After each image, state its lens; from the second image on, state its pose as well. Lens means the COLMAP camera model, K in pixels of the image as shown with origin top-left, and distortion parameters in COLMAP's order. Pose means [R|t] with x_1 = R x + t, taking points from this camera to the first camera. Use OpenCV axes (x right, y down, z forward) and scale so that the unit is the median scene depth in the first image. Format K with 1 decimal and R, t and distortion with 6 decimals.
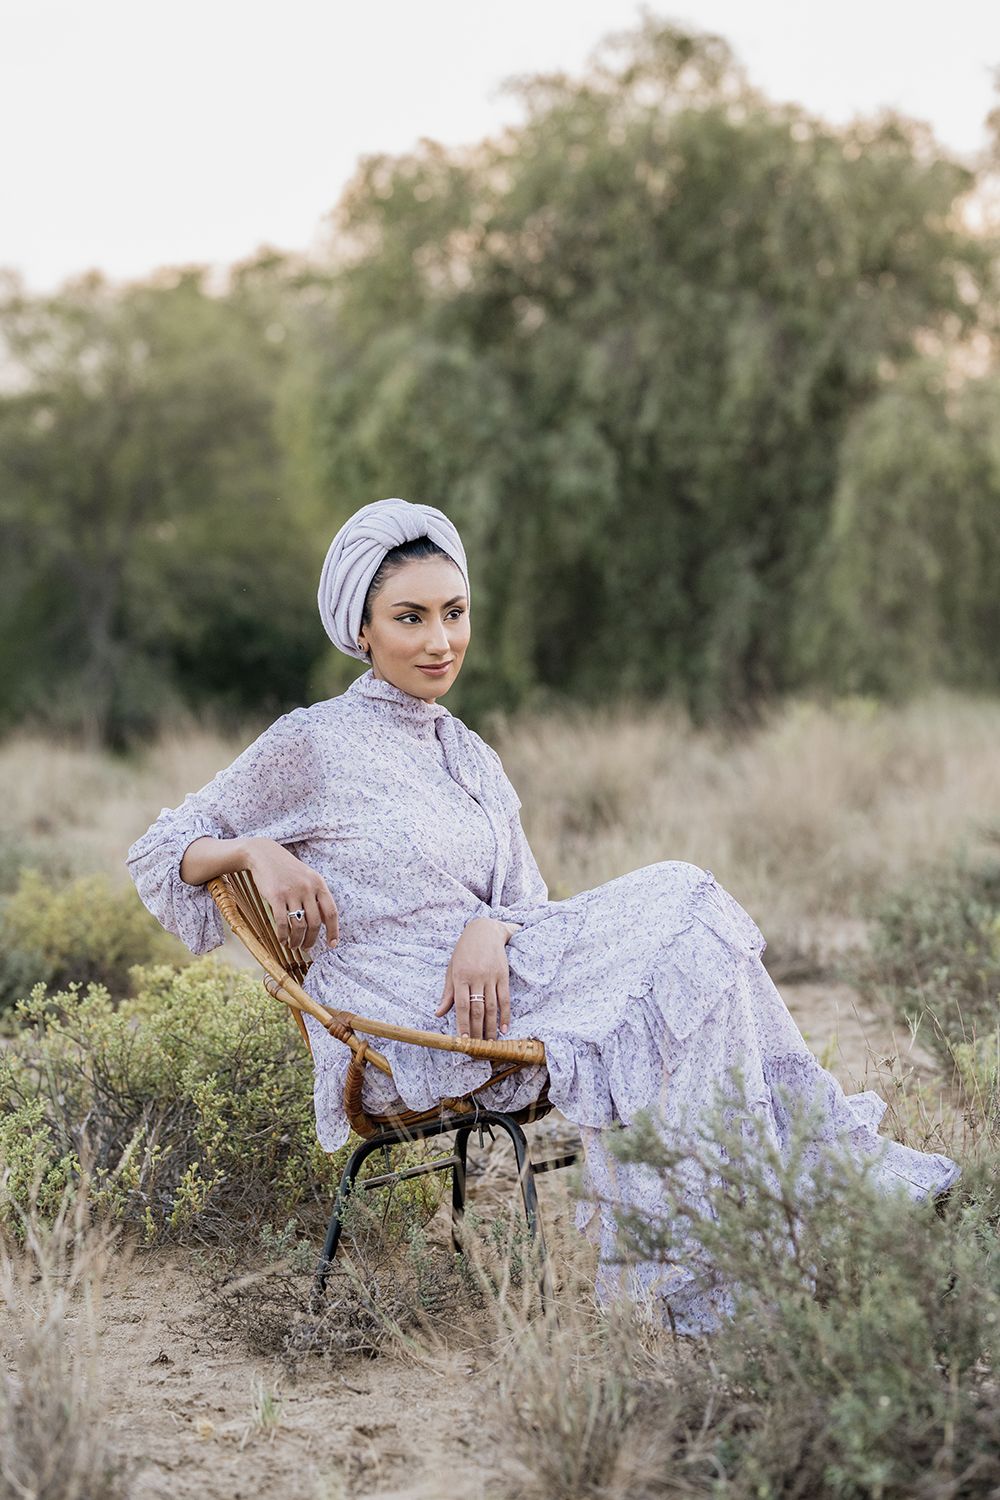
lens RADIAL K [[3671.7, 0, 500.0], [0, 3671.7, 750.0], [0, 0, 1]] dist [0.000127, -0.571641]
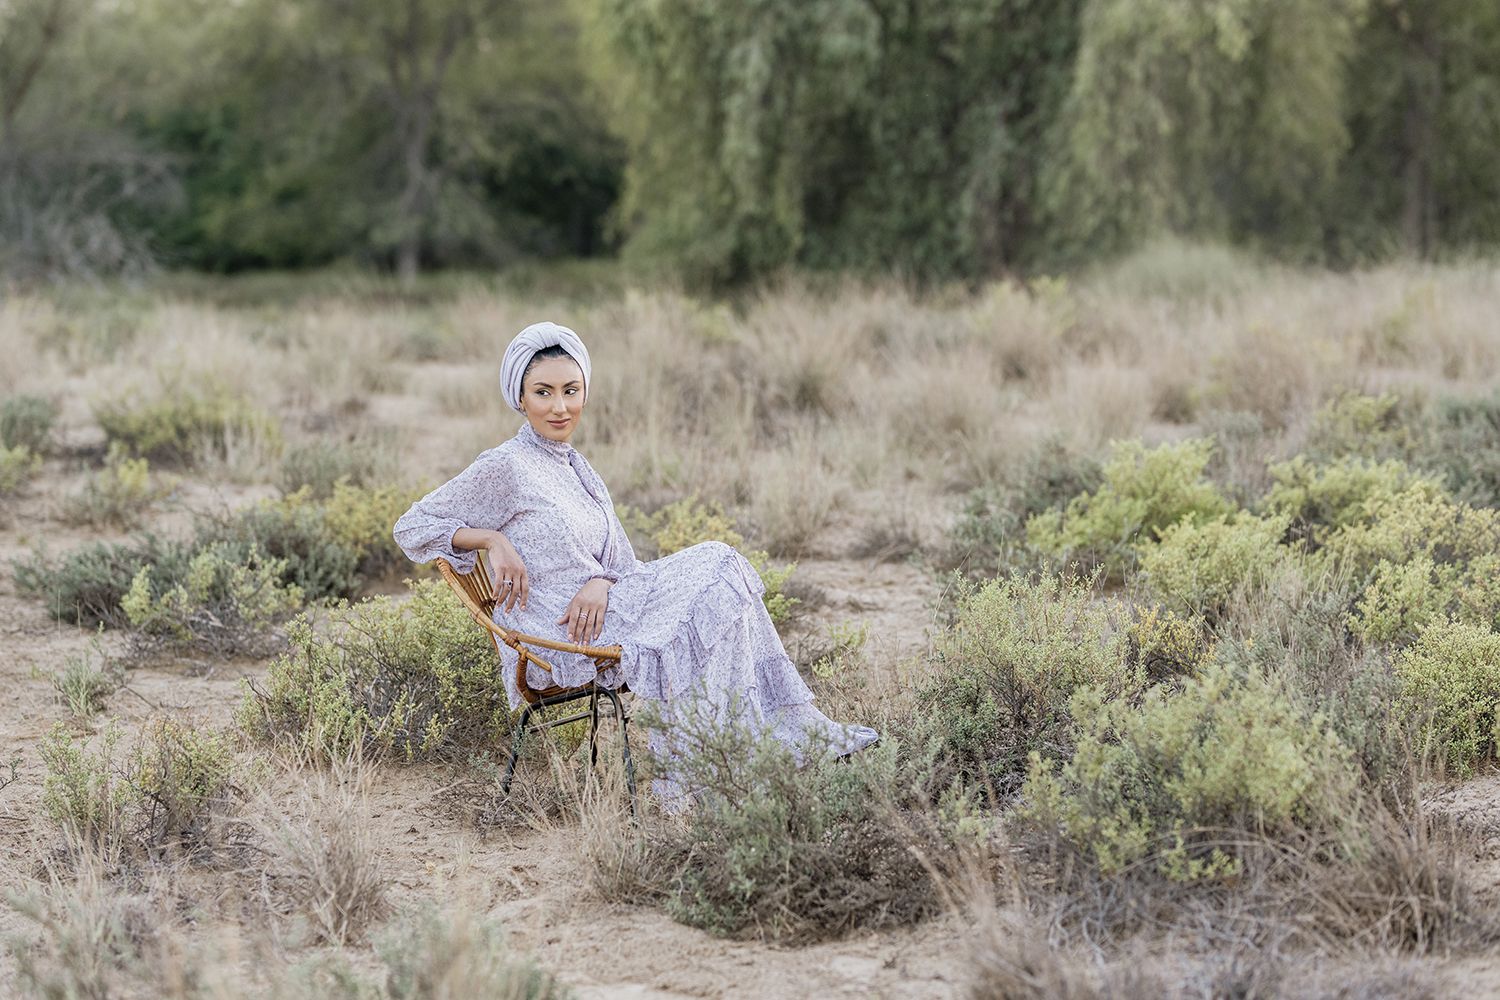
lens RADIAL K [[3671.7, 0, 750.0], [0, 3671.7, 500.0], [0, 0, 1]] dist [0.000127, -0.571641]
pose [[0.999793, -0.001490, -0.020294, 0.015399], [0.002964, 0.997340, 0.072834, -0.017396], [0.020132, -0.072879, 0.997138, -0.107708]]
